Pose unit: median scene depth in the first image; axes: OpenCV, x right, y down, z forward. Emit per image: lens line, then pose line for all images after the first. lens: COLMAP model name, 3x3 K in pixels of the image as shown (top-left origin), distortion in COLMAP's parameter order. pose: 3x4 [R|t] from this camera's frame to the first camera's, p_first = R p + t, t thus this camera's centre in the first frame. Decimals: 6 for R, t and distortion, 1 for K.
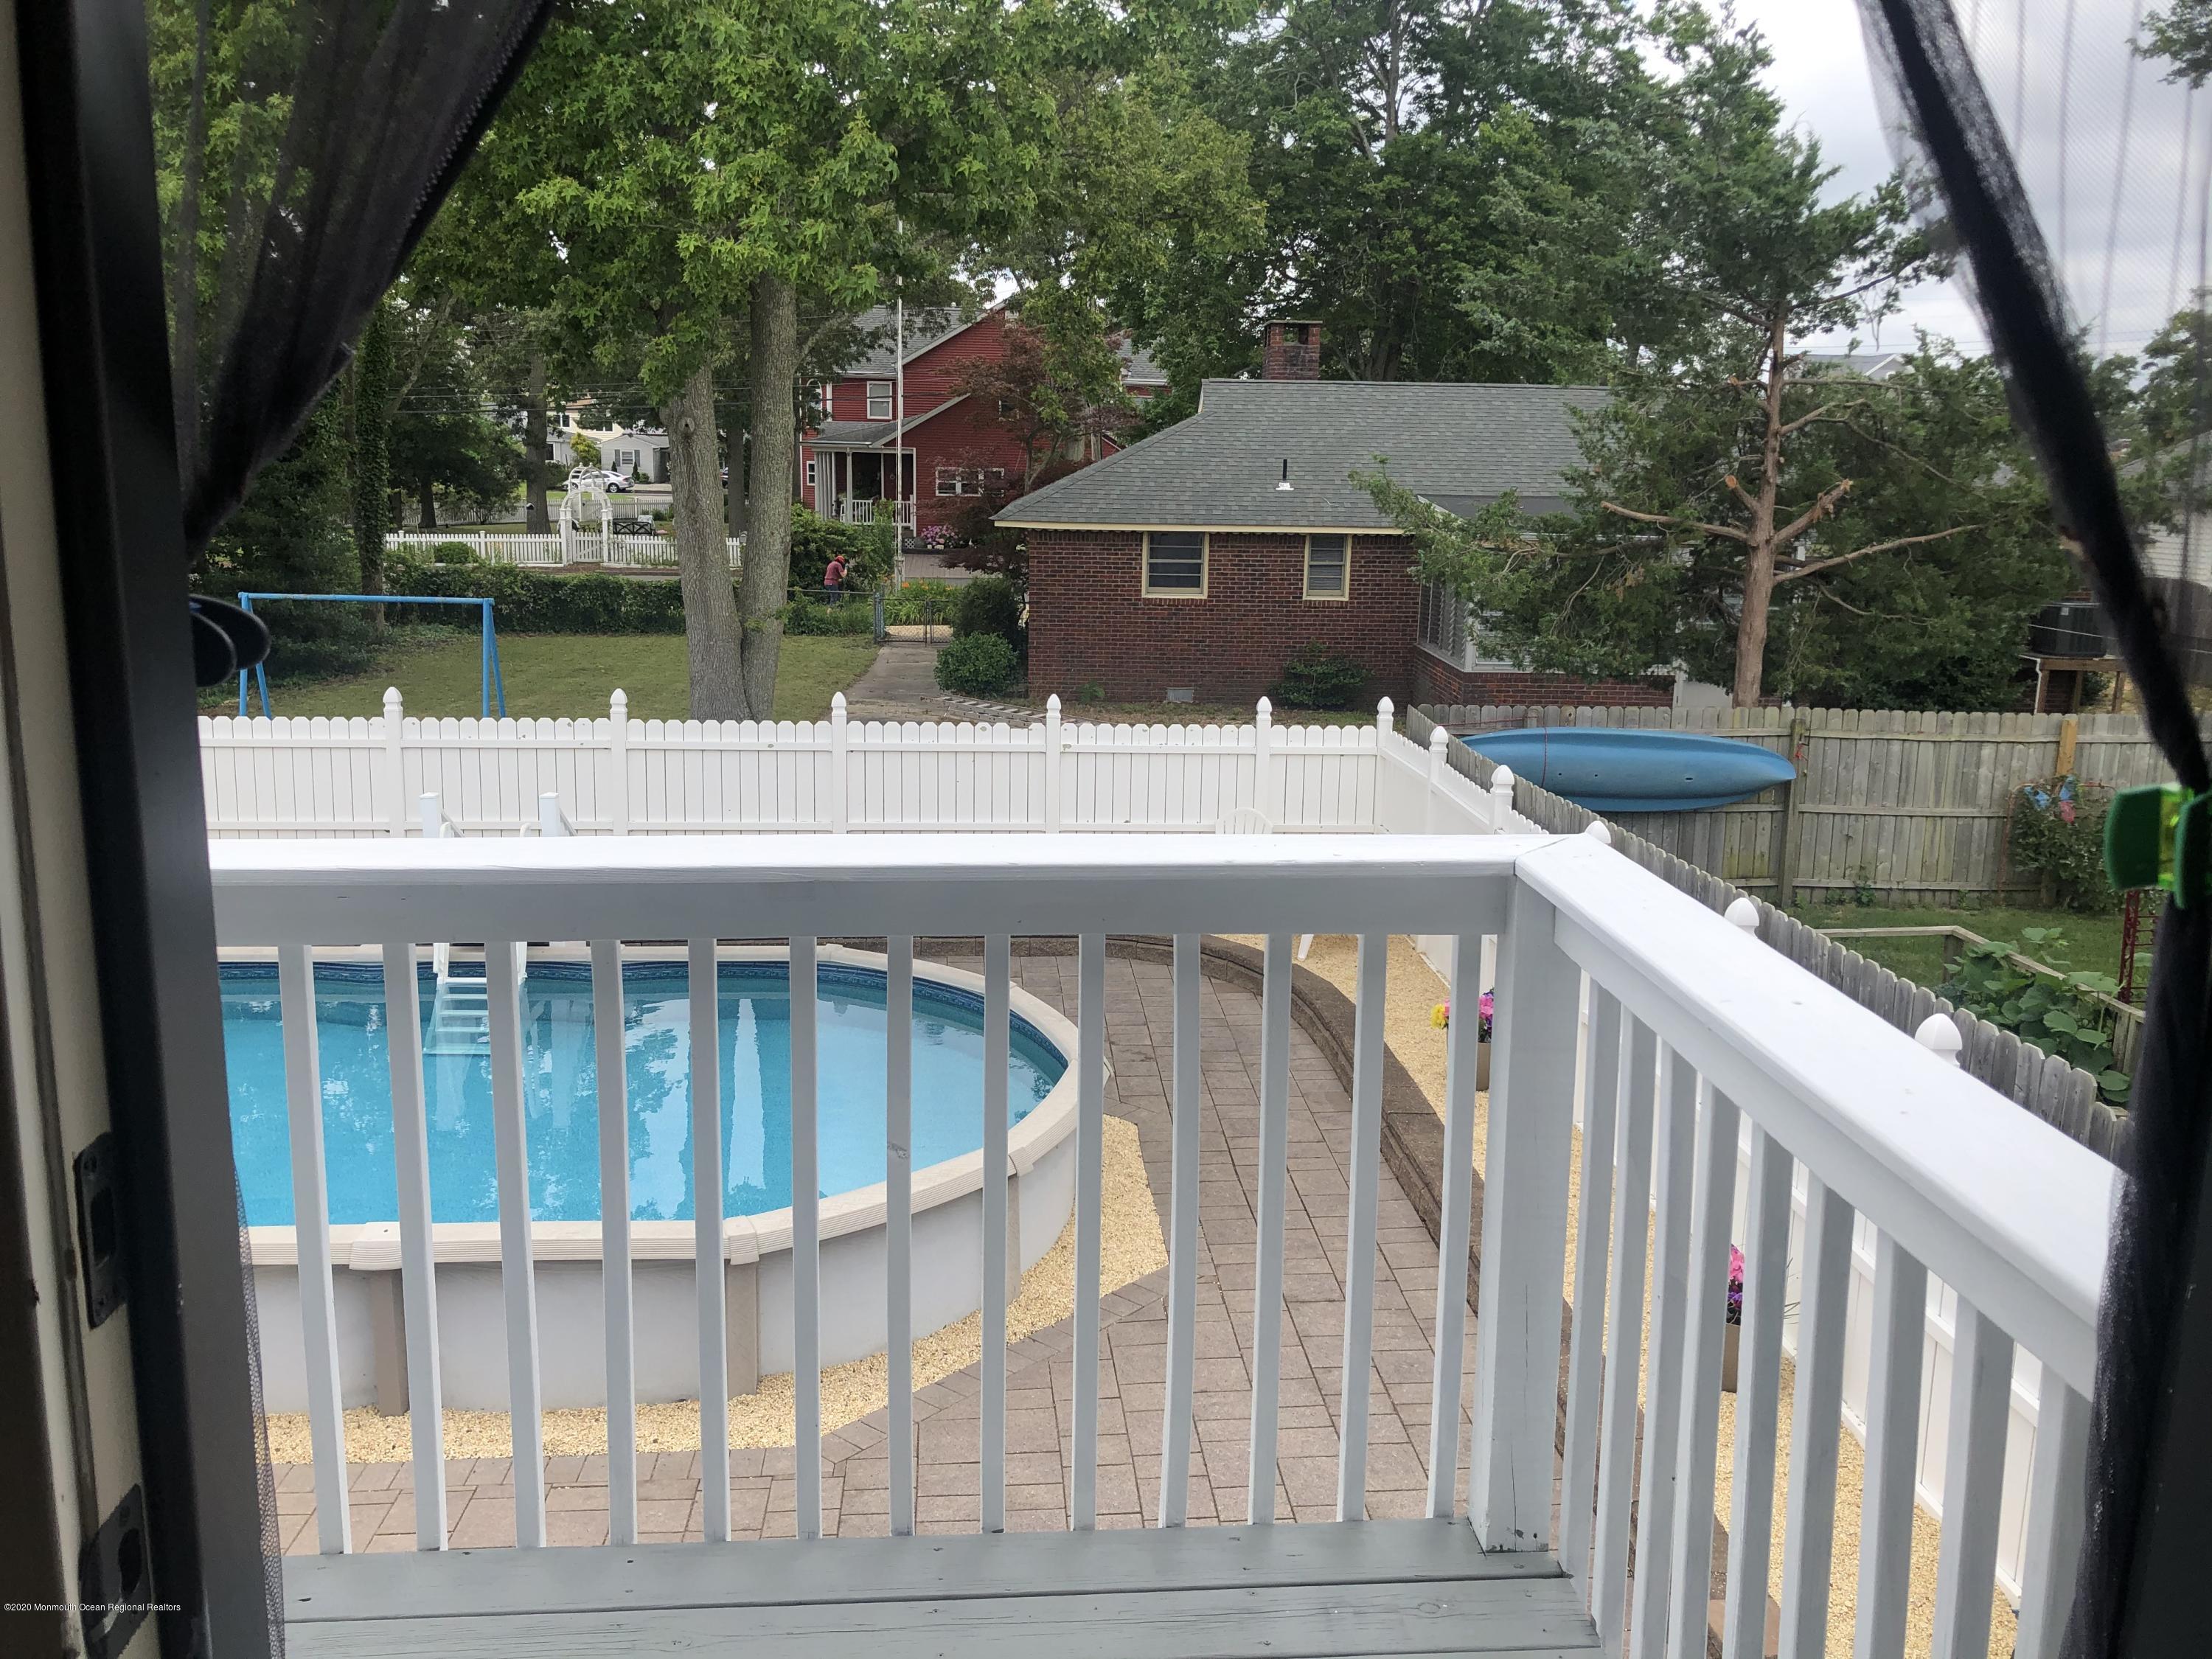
lens RADIAL K [[1797.8, 0, 1066.4], [0, 1797.8, 846.7], [0, 0, 1]] dist [0.033522, -0.047218]
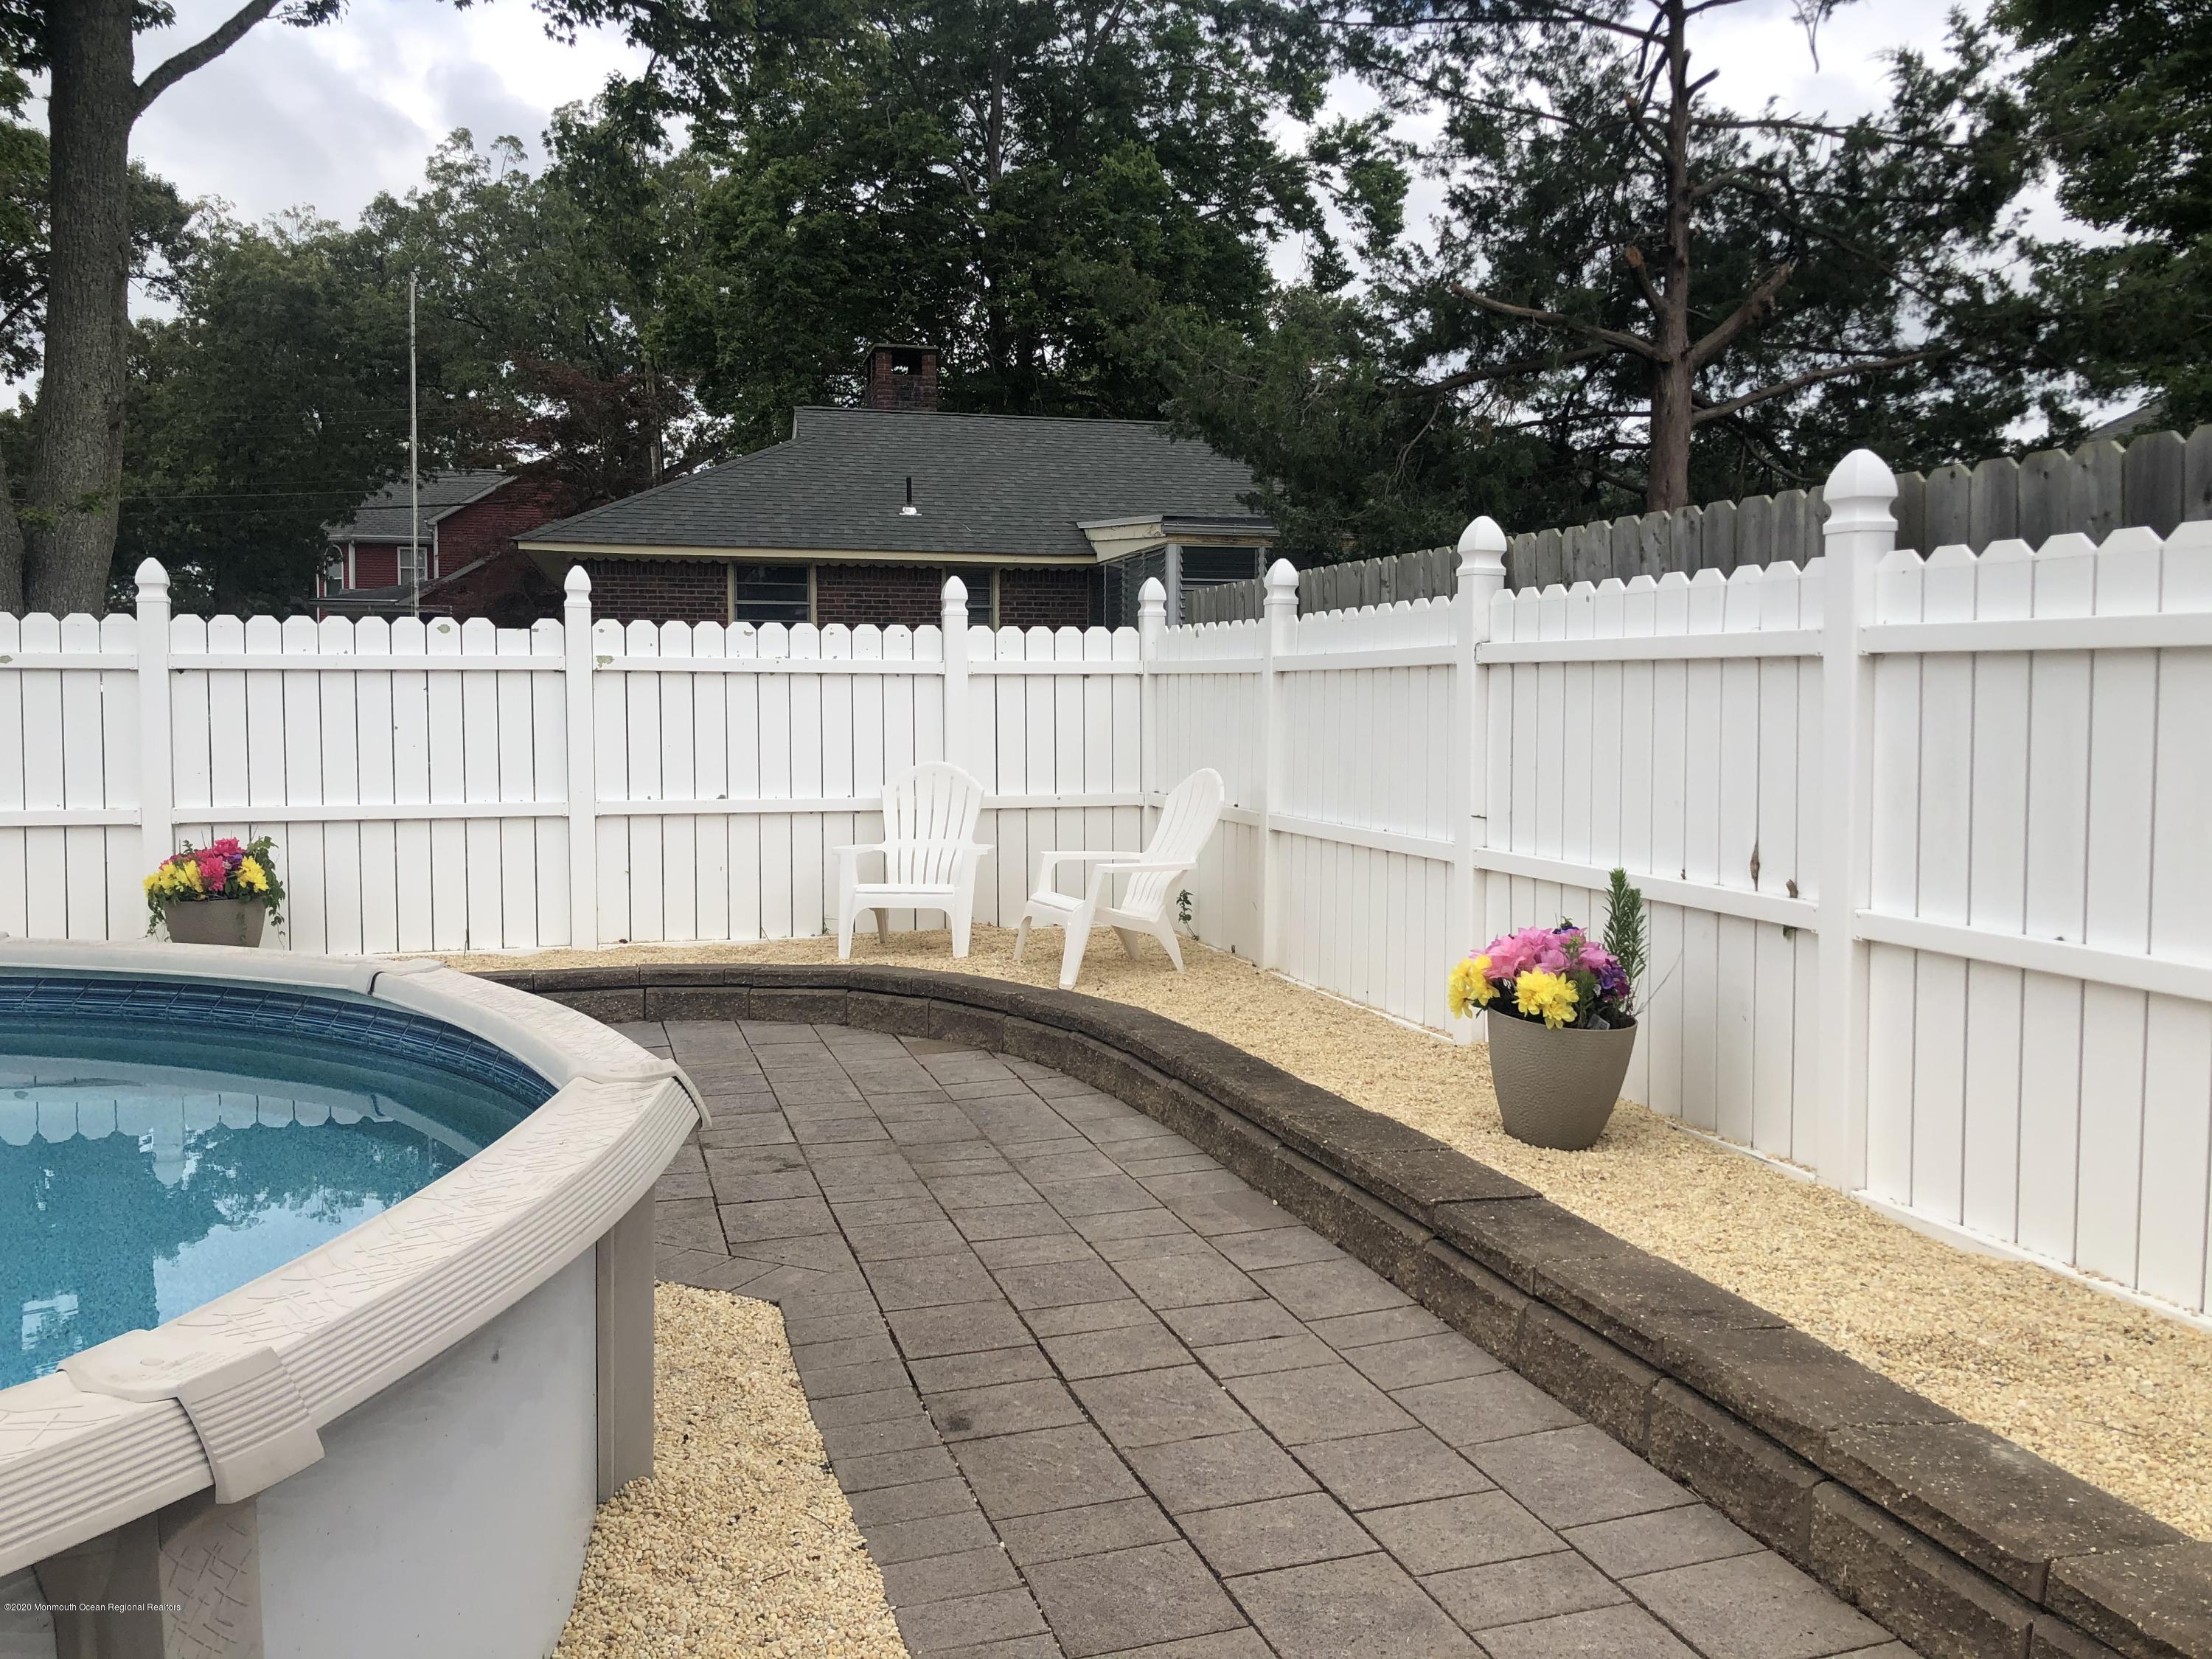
lens RADIAL K [[1797.8, 0, 1075.4], [0, 1797.8, 827.5], [0, 0, 1]] dist [0.033522, -0.047218]
pose [[0.972318, -0.030740, 0.231632, 0.009483], [0.064057, 0.988398, -0.137719, 0.070380], [-0.224711, 0.148744, 0.963006, 0.381372]]
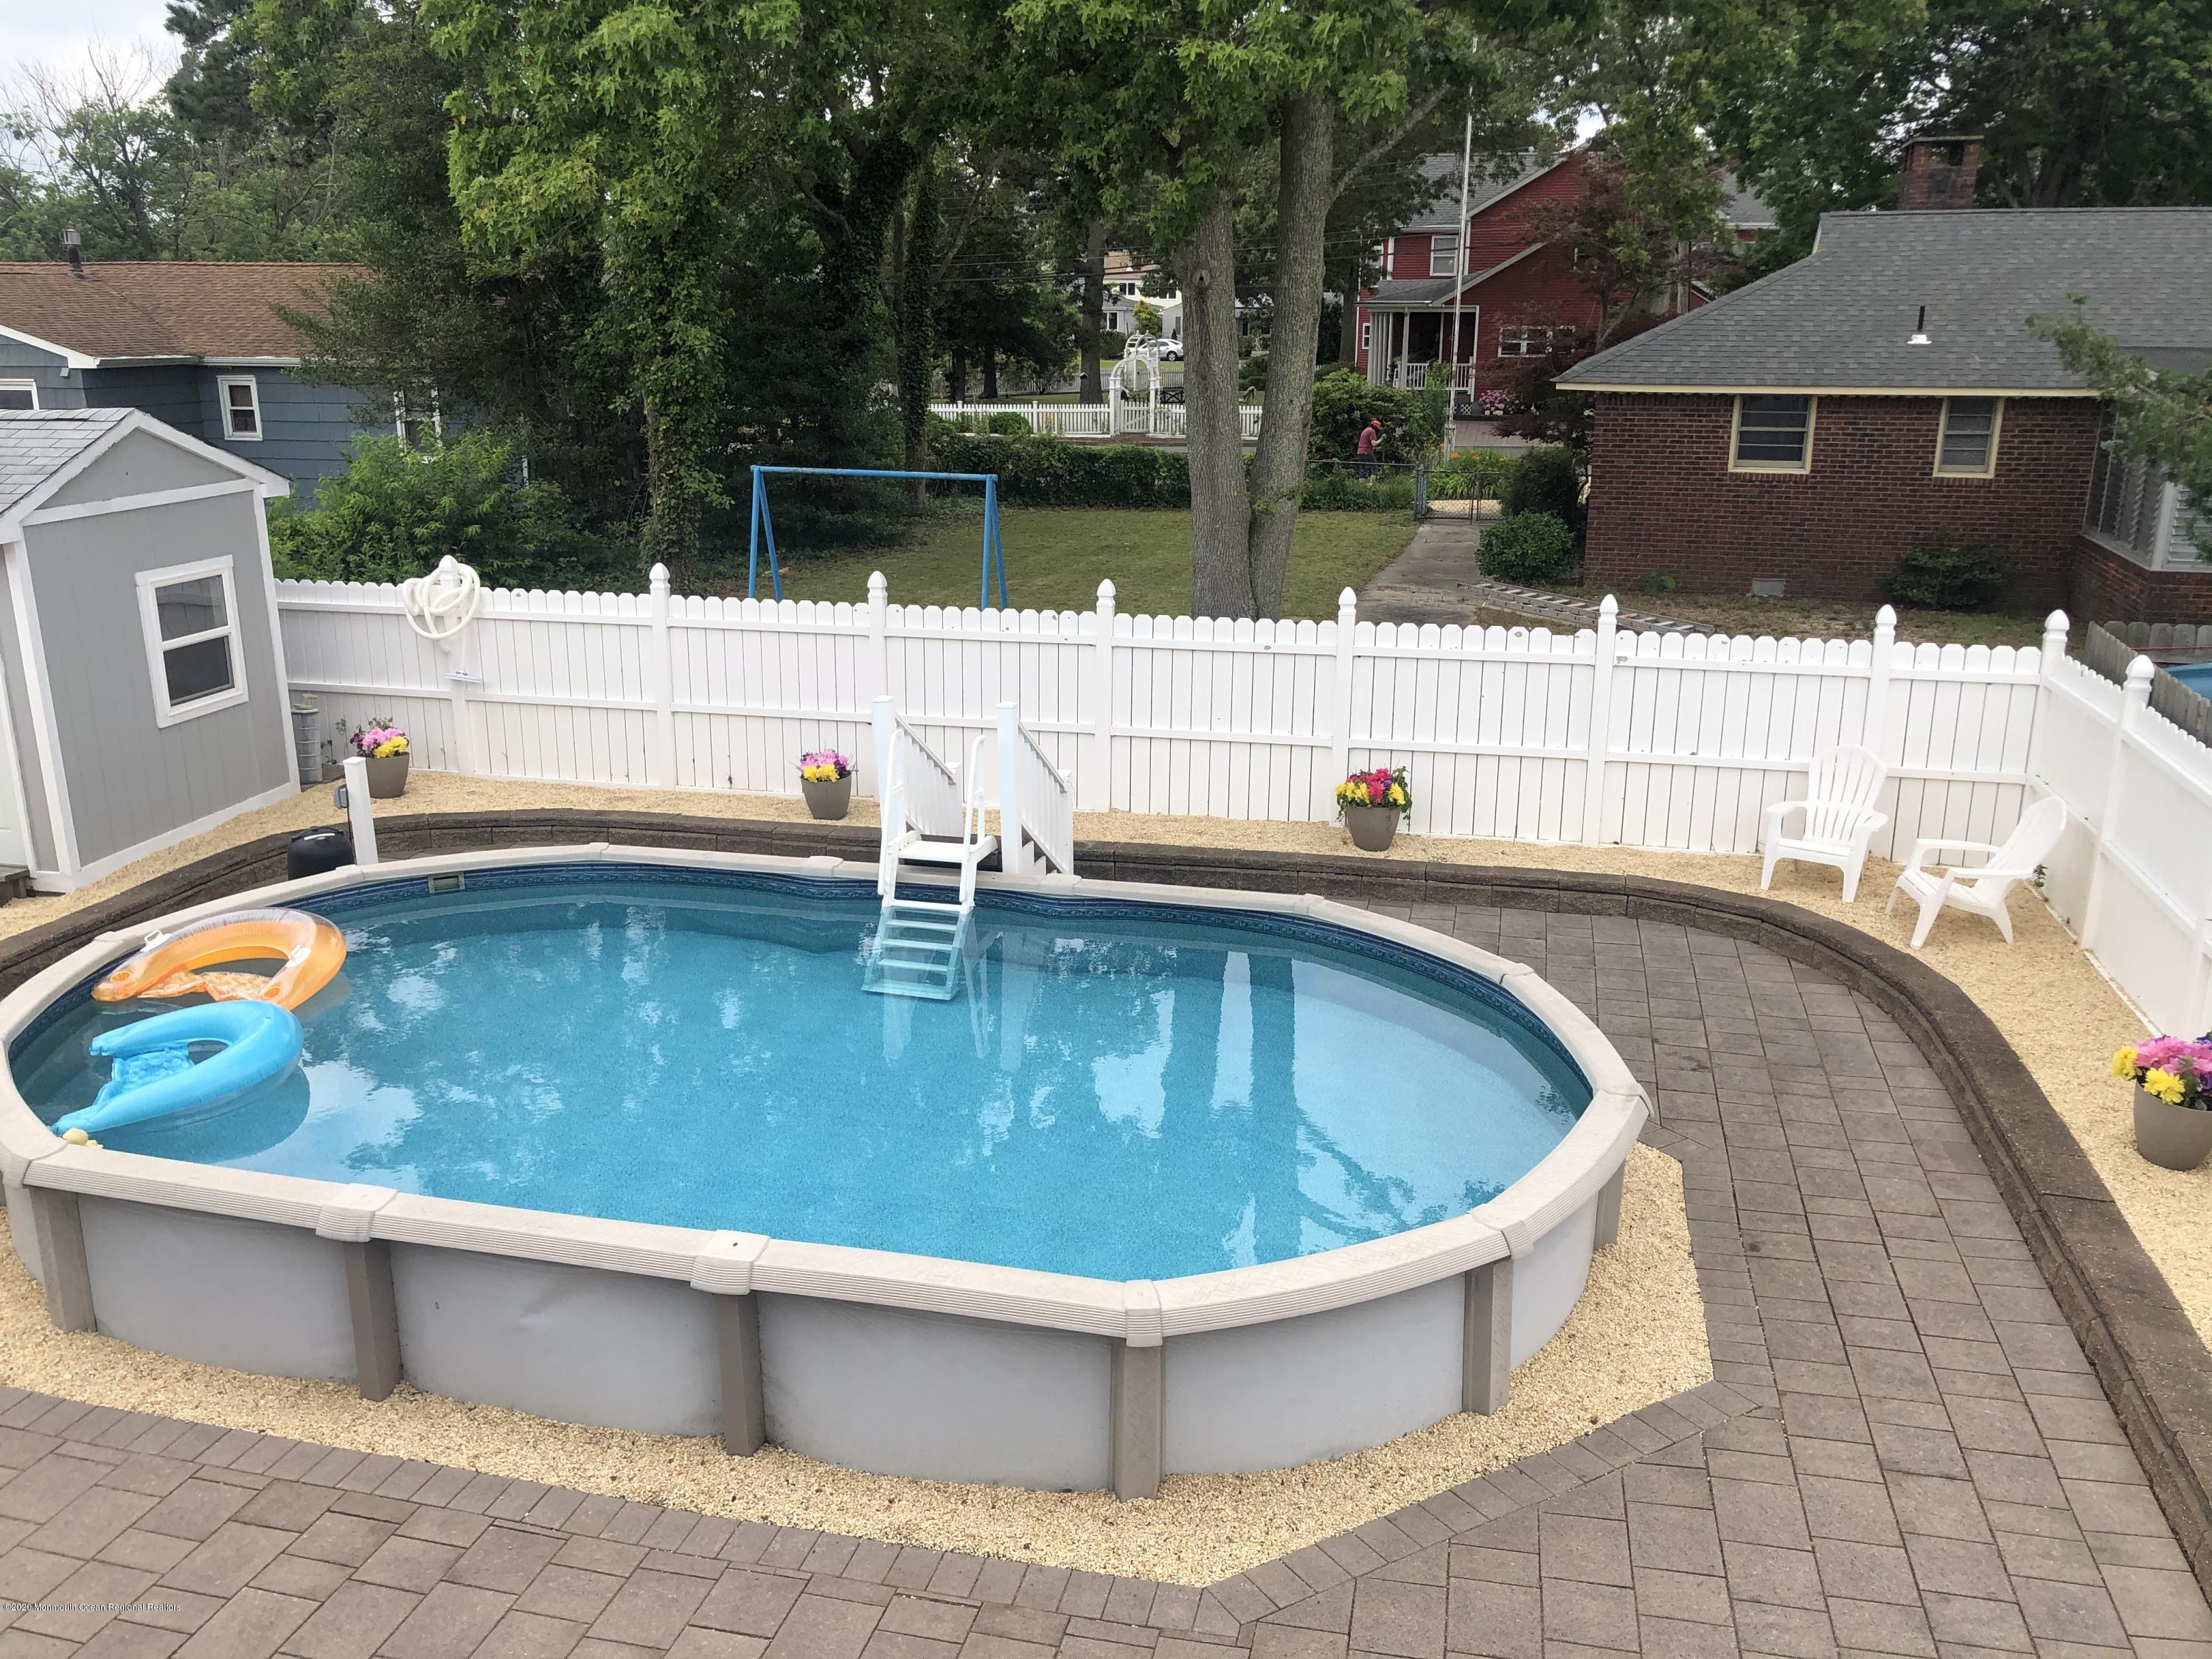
lens RADIAL K [[1797.8, 0, 1066.9], [0, 1797.8, 839.7], [0, 0, 1]] dist [0.033522, -0.047218]
pose [[0.955326, 0.064386, -0.288455, 0.000810], [-0.044897, 0.996271, 0.073683, -0.020119], [0.292123, -0.057440, 0.954654, 0.111316]]
